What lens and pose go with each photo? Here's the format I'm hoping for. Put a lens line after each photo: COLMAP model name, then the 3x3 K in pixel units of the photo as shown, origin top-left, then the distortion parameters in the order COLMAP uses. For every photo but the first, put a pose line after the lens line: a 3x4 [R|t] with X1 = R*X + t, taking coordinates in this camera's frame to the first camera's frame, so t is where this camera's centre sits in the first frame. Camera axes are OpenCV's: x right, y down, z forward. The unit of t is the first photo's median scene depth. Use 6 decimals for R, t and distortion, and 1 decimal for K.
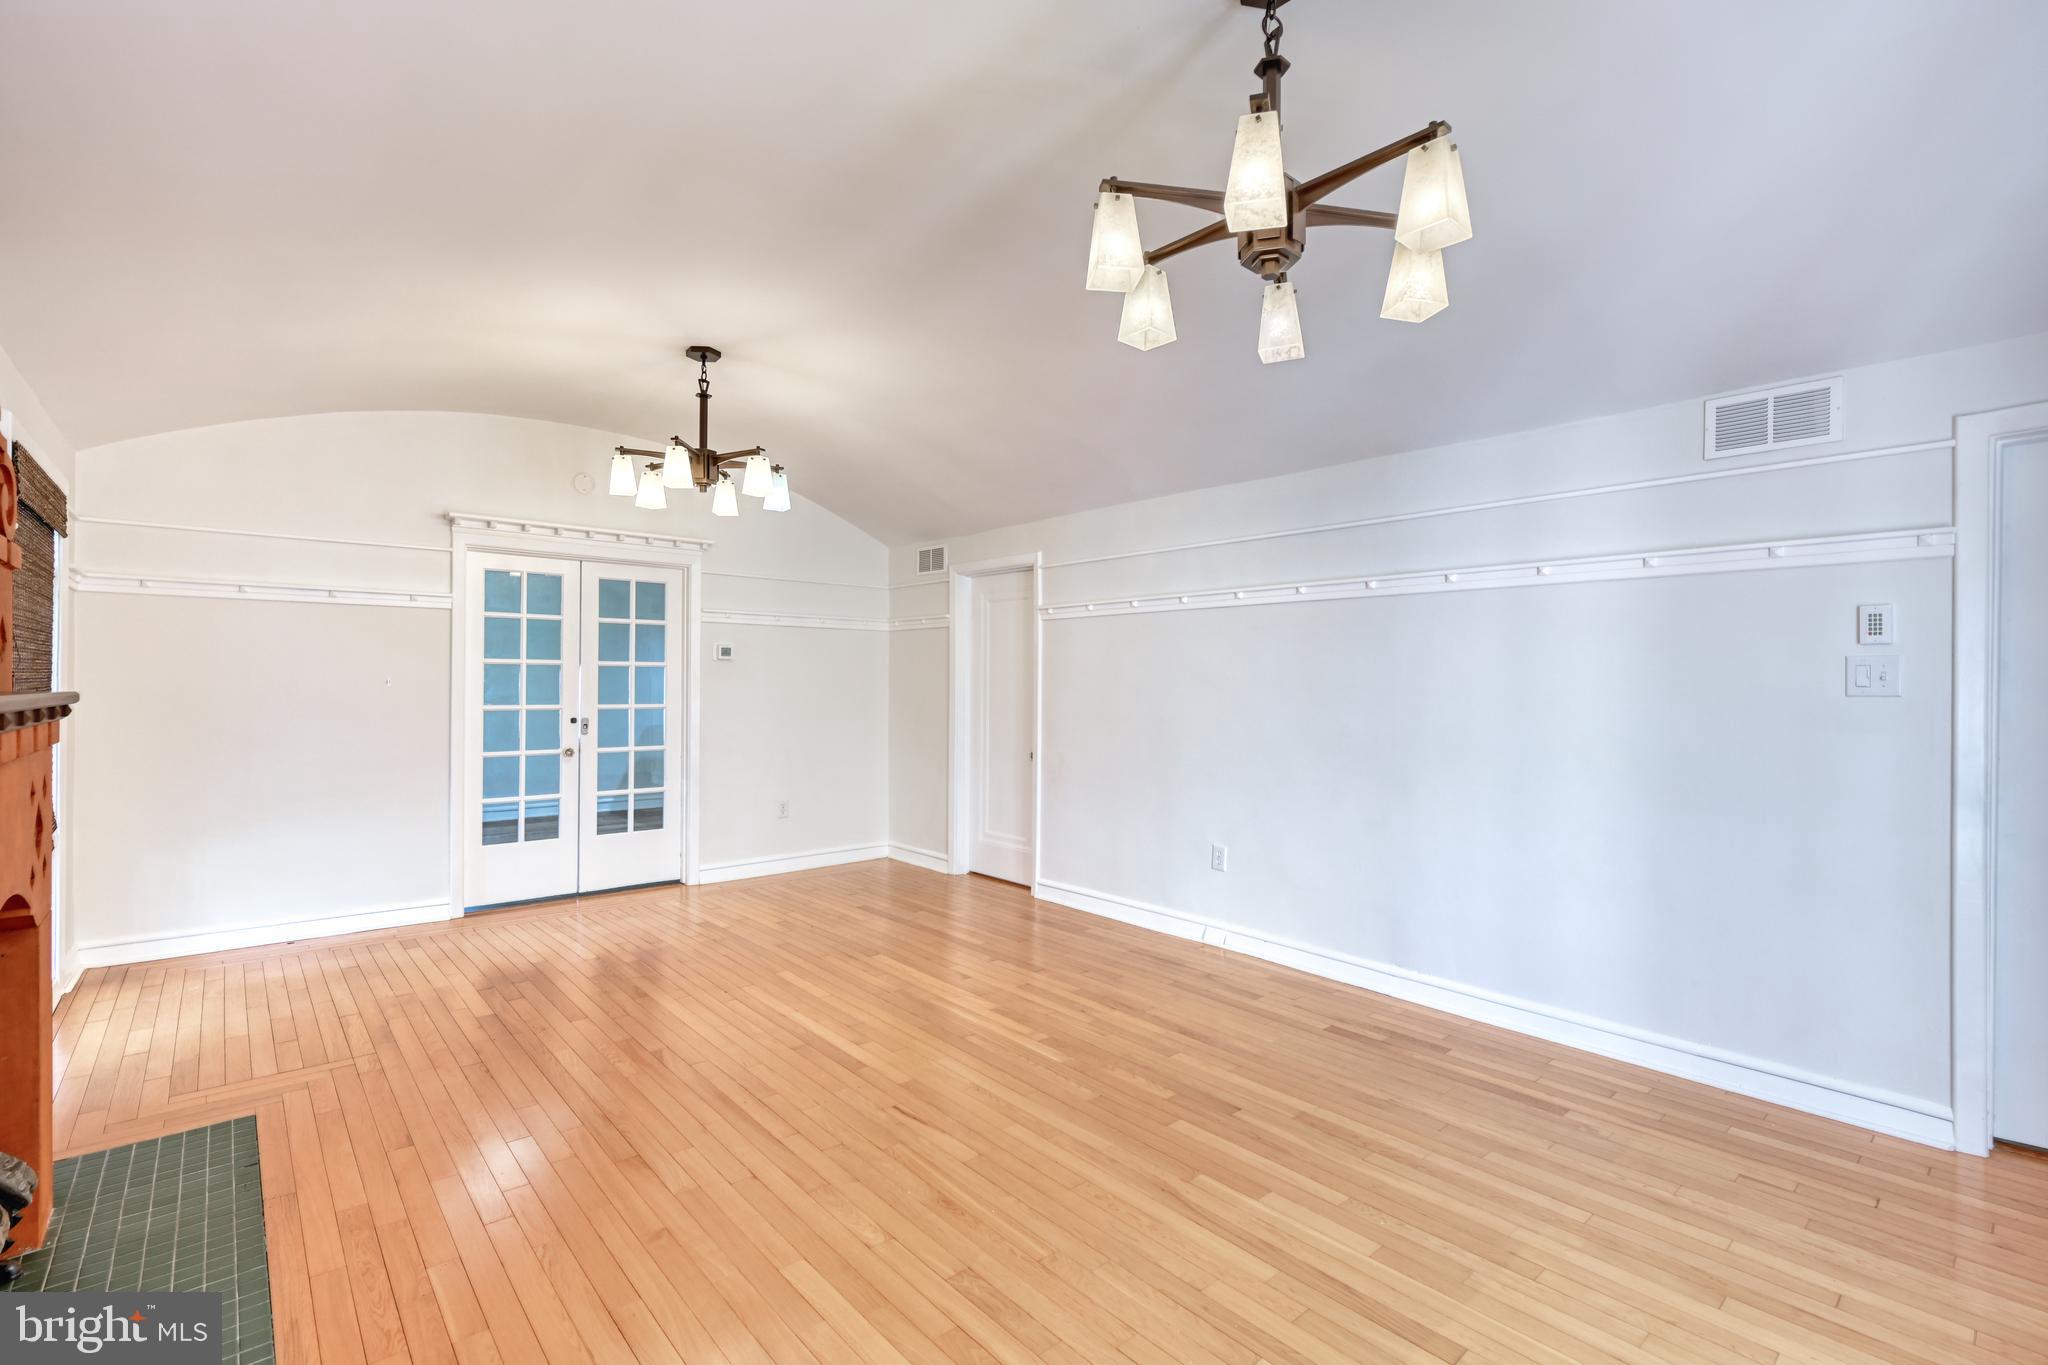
lens RADIAL K [[904.7, 0, 1023.4], [0, 904.7, 684.8], [0, 0, 1]] dist [0.001457, 0.000703]
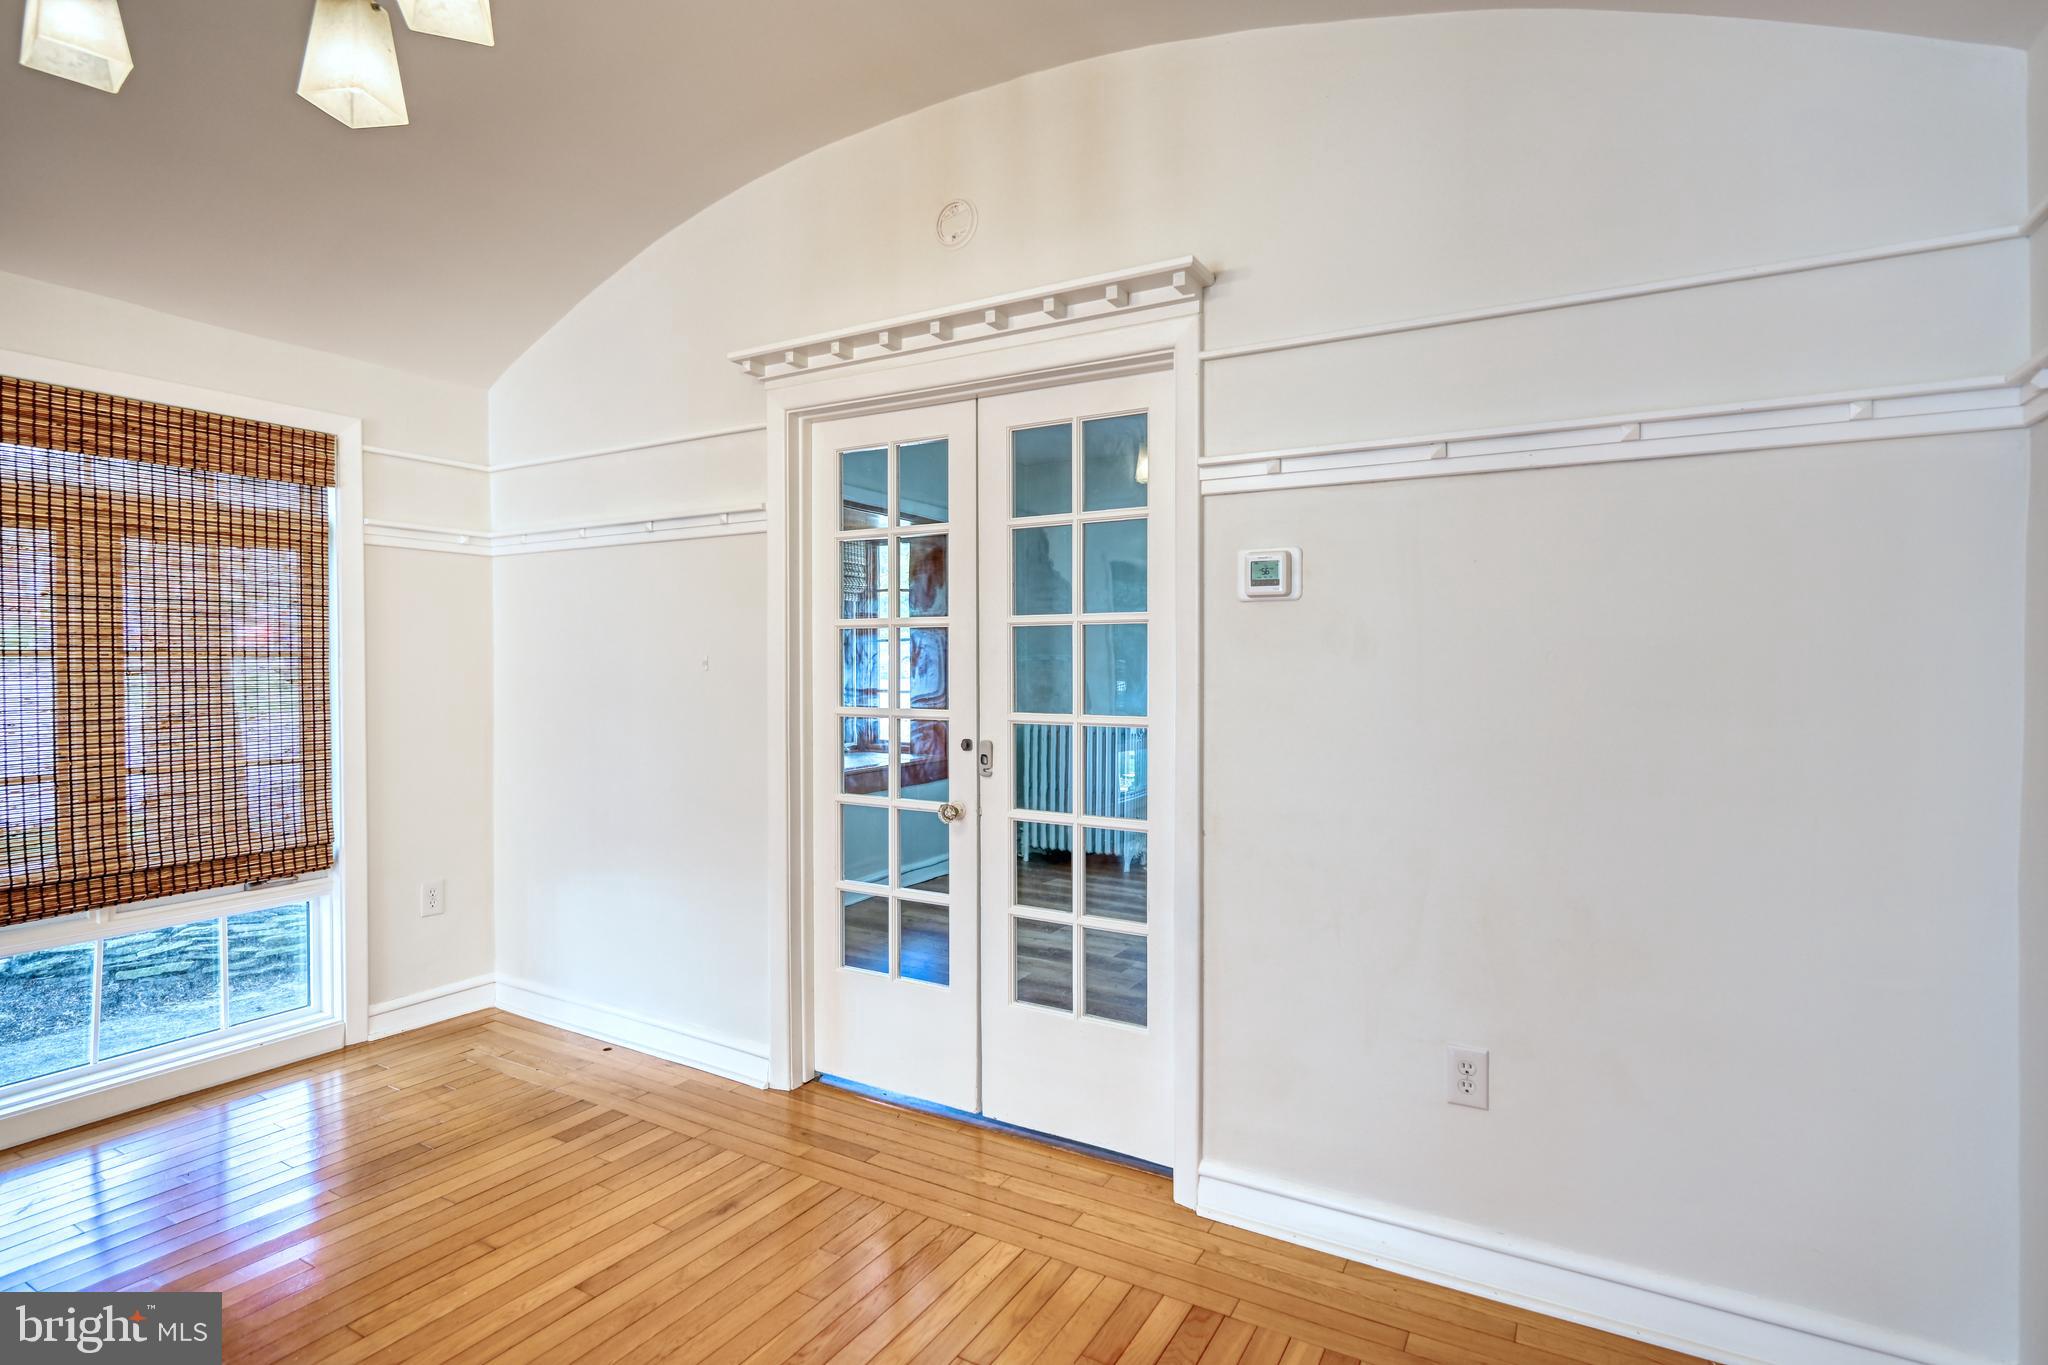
lens RADIAL K [[1011.2, 0, 1022.9], [0, 1011.2, 677.2], [0, 0, 1]] dist [0.007005, 0.001408]
pose [[0.335211, 0.013579, -0.942045, 0.003980], [0.001725, 0.999886, 0.015026, -0.003318], [0.942142, -0.006662, 0.335149, 0.854292]]
